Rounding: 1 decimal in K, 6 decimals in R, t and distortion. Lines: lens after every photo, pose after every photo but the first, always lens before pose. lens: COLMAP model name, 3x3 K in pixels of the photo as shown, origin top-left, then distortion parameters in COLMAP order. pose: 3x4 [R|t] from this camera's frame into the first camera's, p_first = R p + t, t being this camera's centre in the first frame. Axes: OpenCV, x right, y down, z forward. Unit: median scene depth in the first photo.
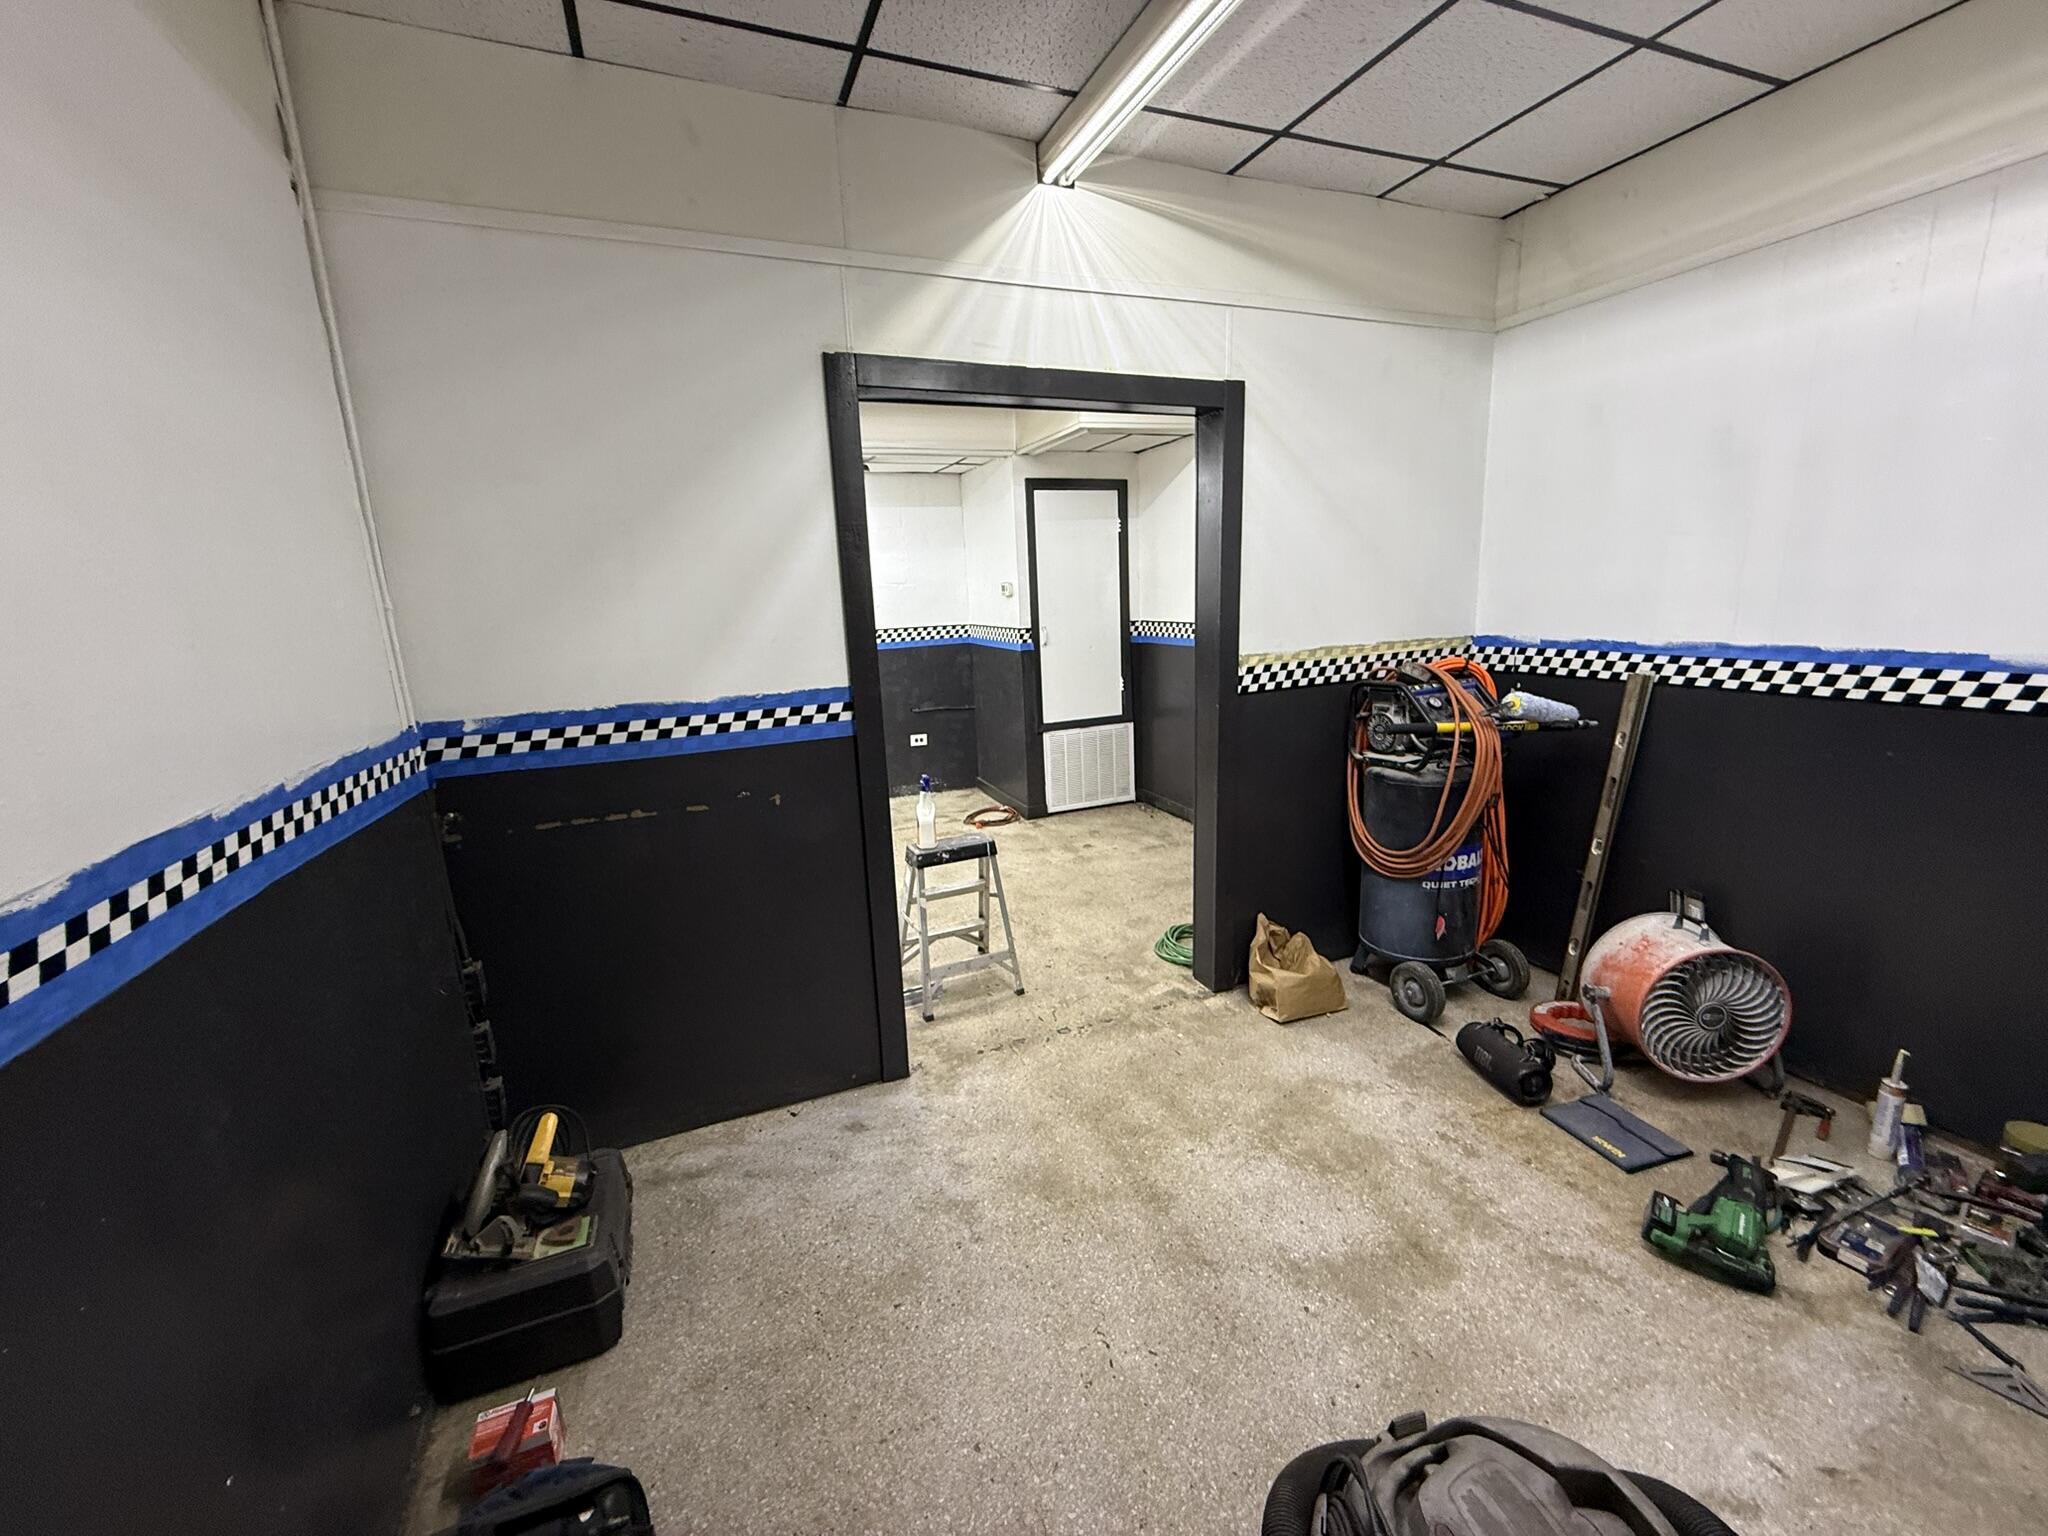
lens RADIAL K [[818.0, 0, 1021.6], [0, 818.0, 768.6], [0, 0, 1]] dist [-0.000450, 0.000053]
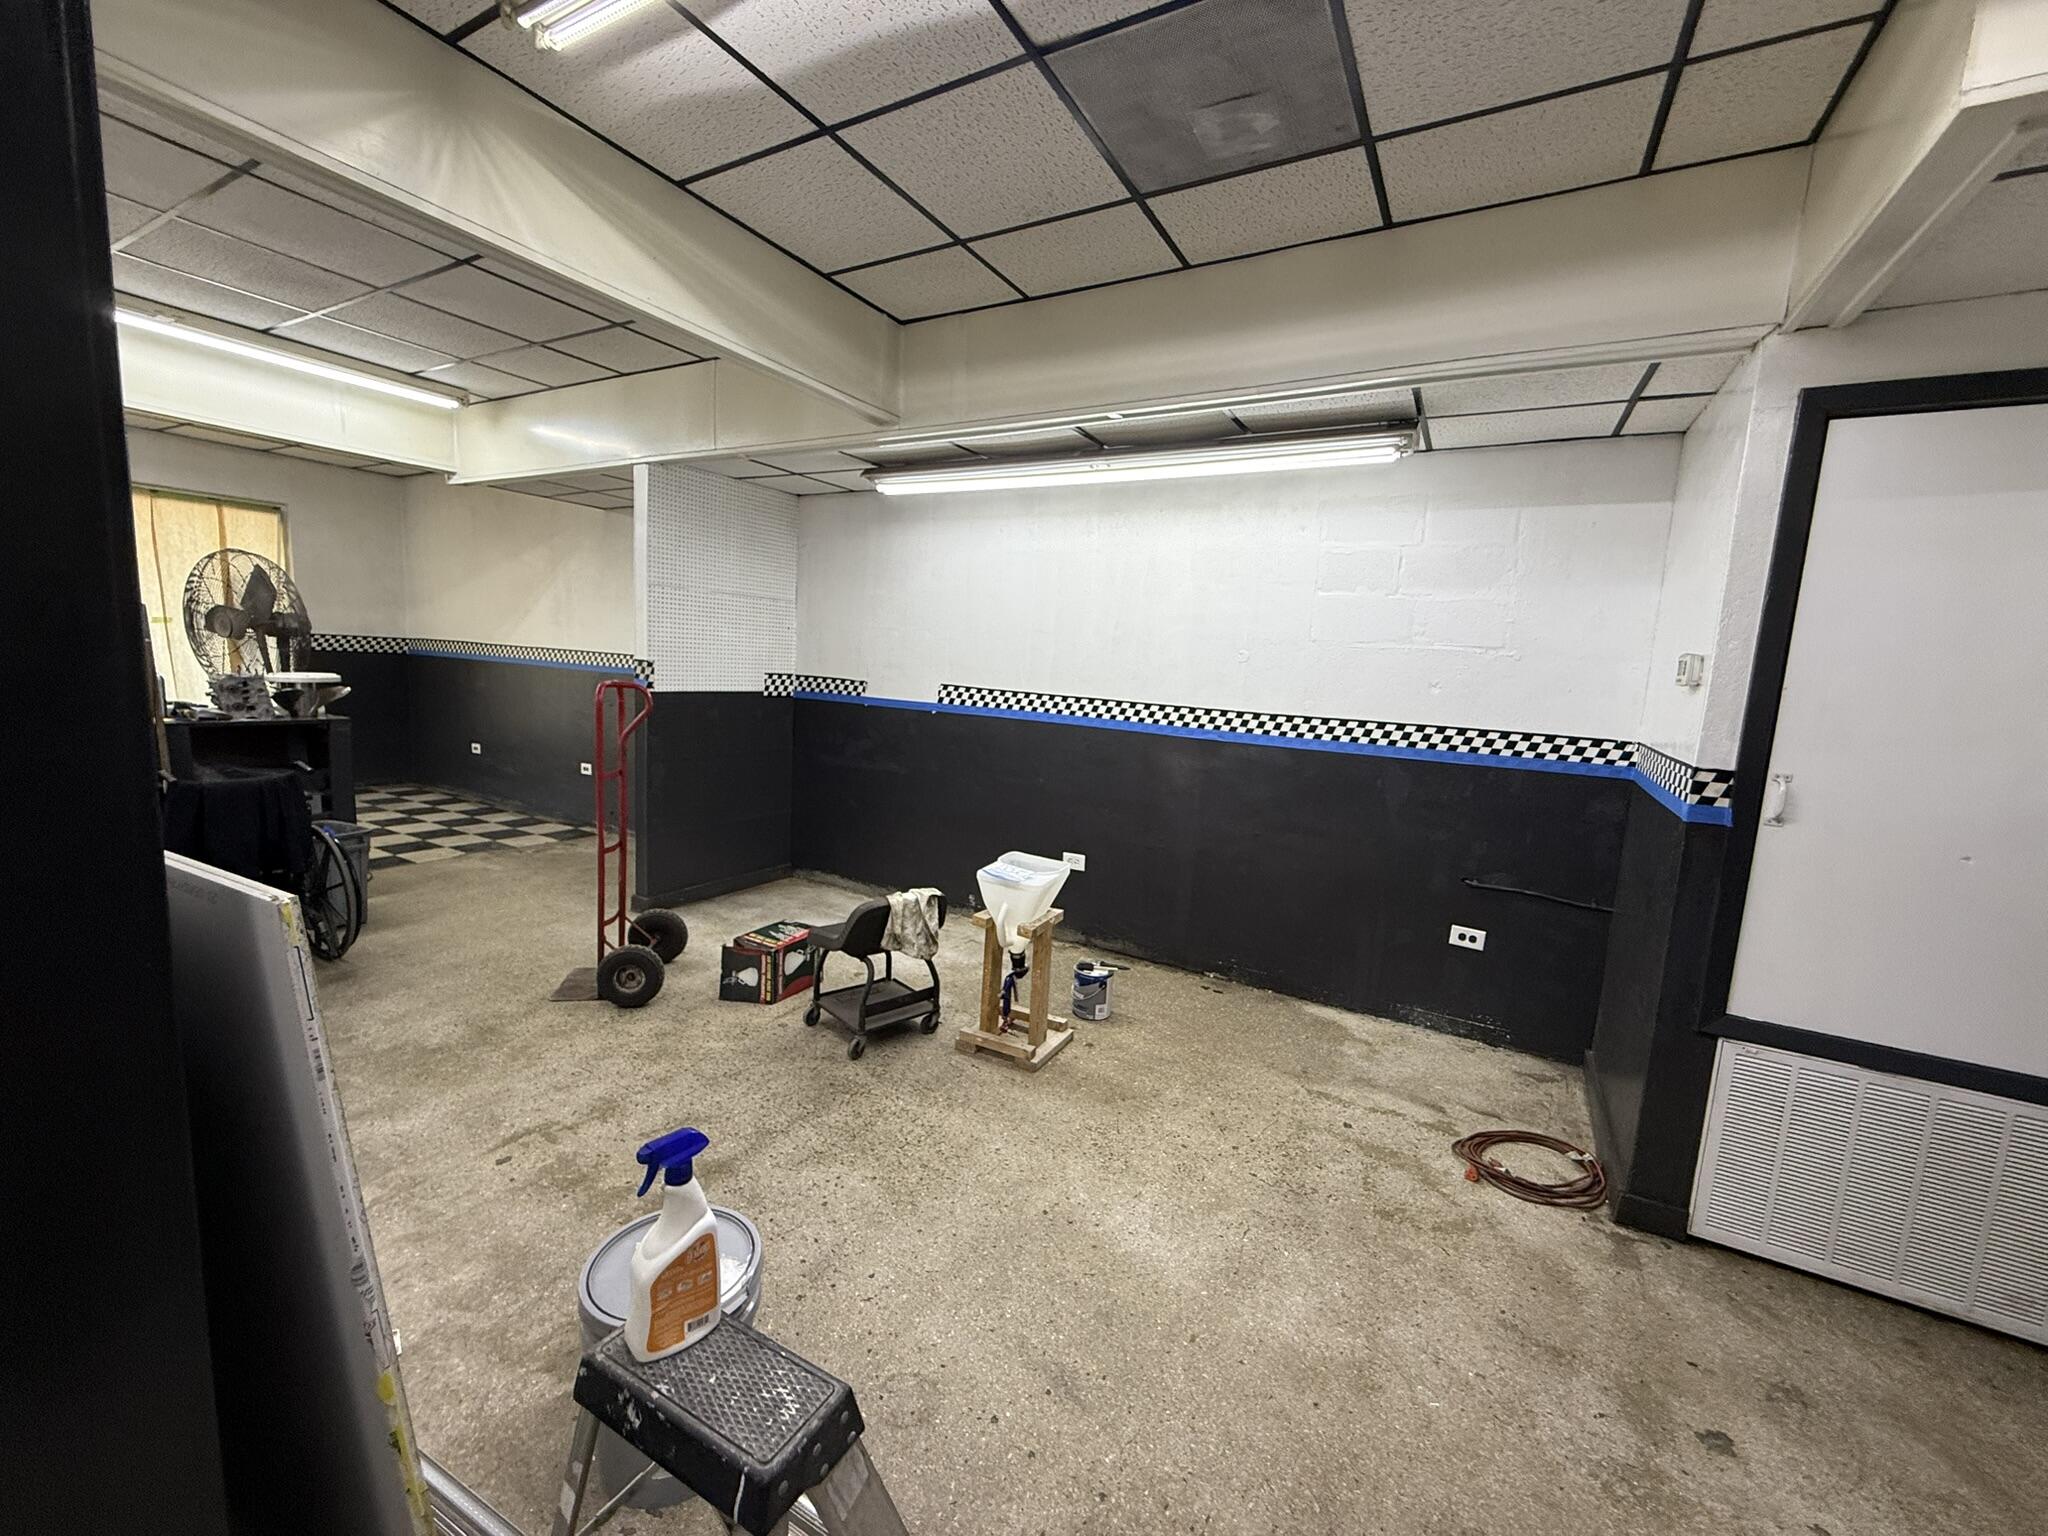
lens RADIAL K [[818.0, 0, 1021.9], [0, 818.0, 768.2], [0, 0, 1]] dist [-0.000450, 0.000053]
pose [[0.607424, 0.181165, -0.773444, 0.105274], [-0.251042, 0.967528, 0.029470, -0.097321], [0.753667, 0.176266, 0.633180, 0.483997]]
